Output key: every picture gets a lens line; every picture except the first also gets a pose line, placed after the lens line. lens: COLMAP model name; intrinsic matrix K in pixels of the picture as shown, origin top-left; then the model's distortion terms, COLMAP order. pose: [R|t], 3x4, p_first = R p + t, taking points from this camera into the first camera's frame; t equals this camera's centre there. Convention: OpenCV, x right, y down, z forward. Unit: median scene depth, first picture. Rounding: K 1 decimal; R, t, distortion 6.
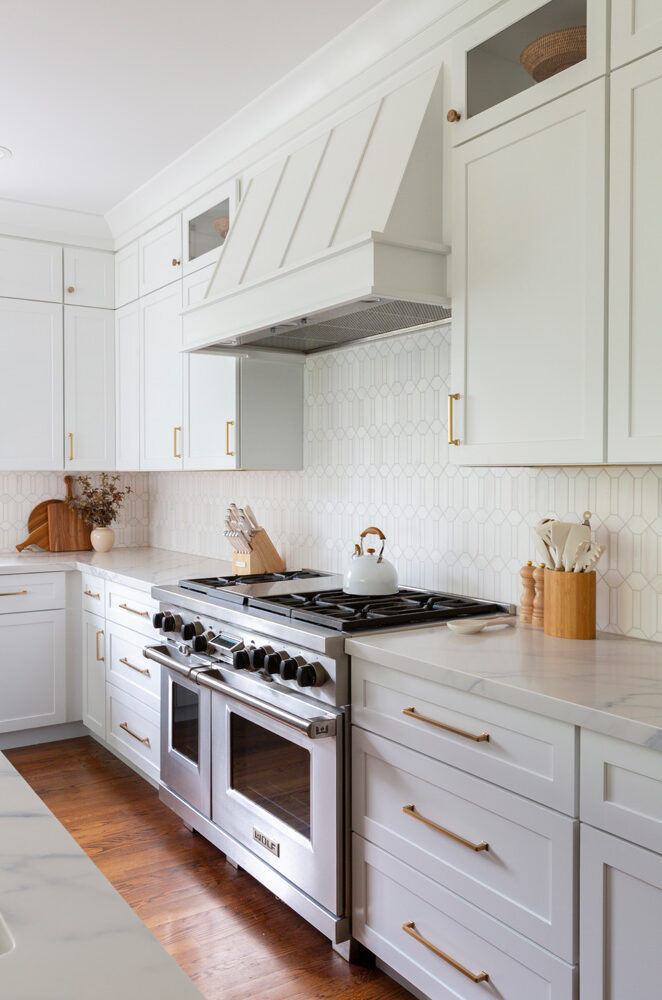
lens RADIAL K [[839.3, 0, 331.0], [0, 839.3, 500.0], [0, 0, 1]] dist [-0.002169, -0.000587]
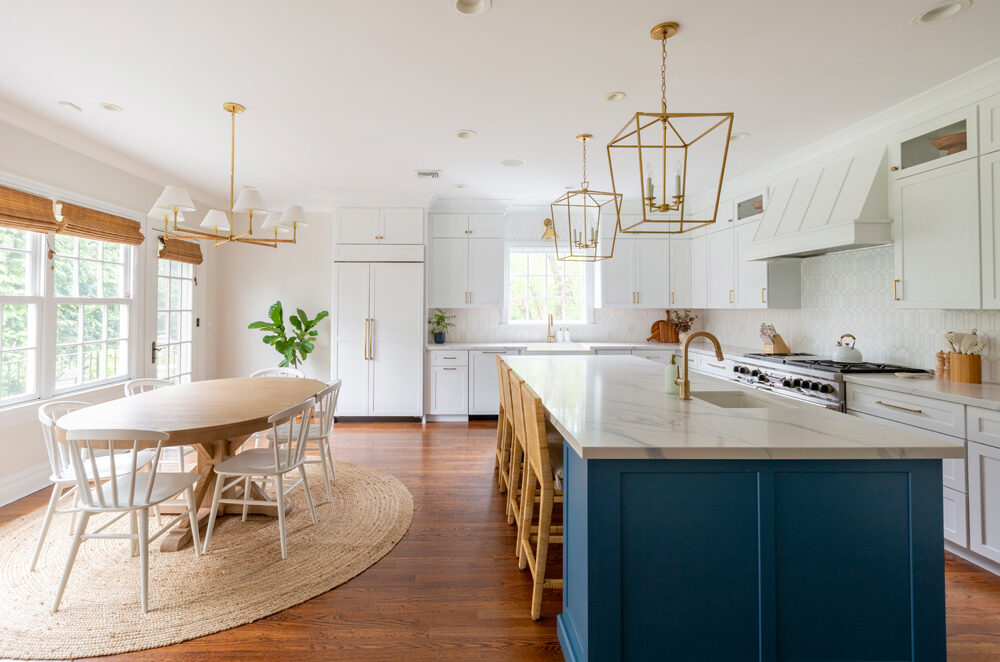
lens RADIAL K [[468.6, 0, 462.9], [0, 468.6, 299.2], [0, 0, 1]] dist [0.003841, -0.000365]
pose [[0.842784, -0.008440, -0.538186, -0.126958], [-0.016594, 0.998994, -0.041652, 0.006337], [0.537997, 0.044034, 0.841796, -0.582071]]
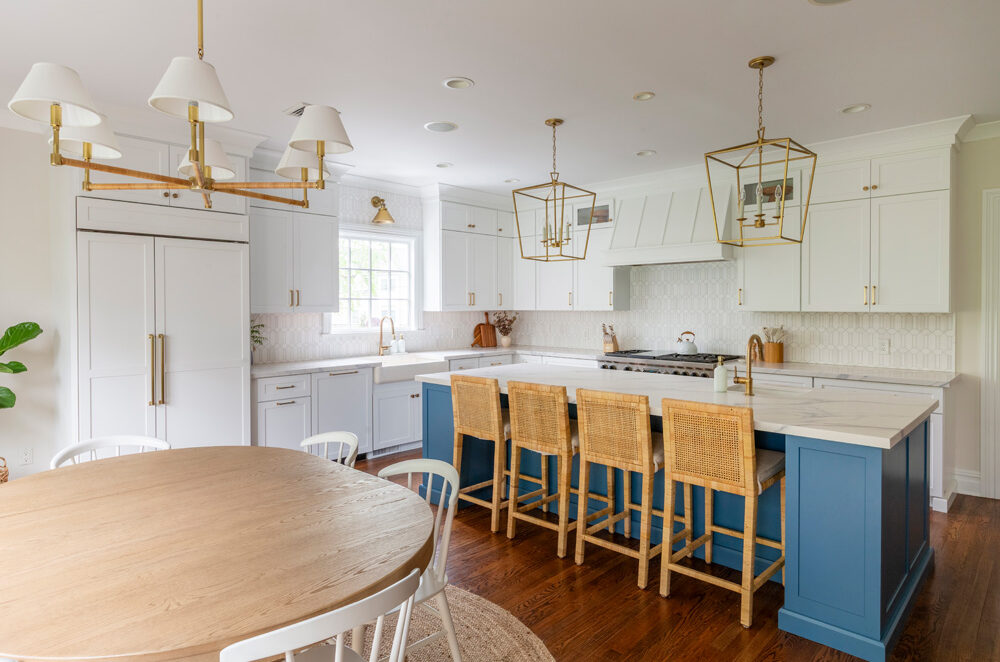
lens RADIAL K [[581.9, 0, 502.7], [0, 581.9, 307.6], [0, 0, 1]] dist [0.004203, 0.000811]
pose [[0.974881, -0.004374, 0.222684, -0.858296], [0.009759, 0.999686, -0.023089, -0.007888], [-0.222513, 0.024683, 0.974617, -0.678994]]
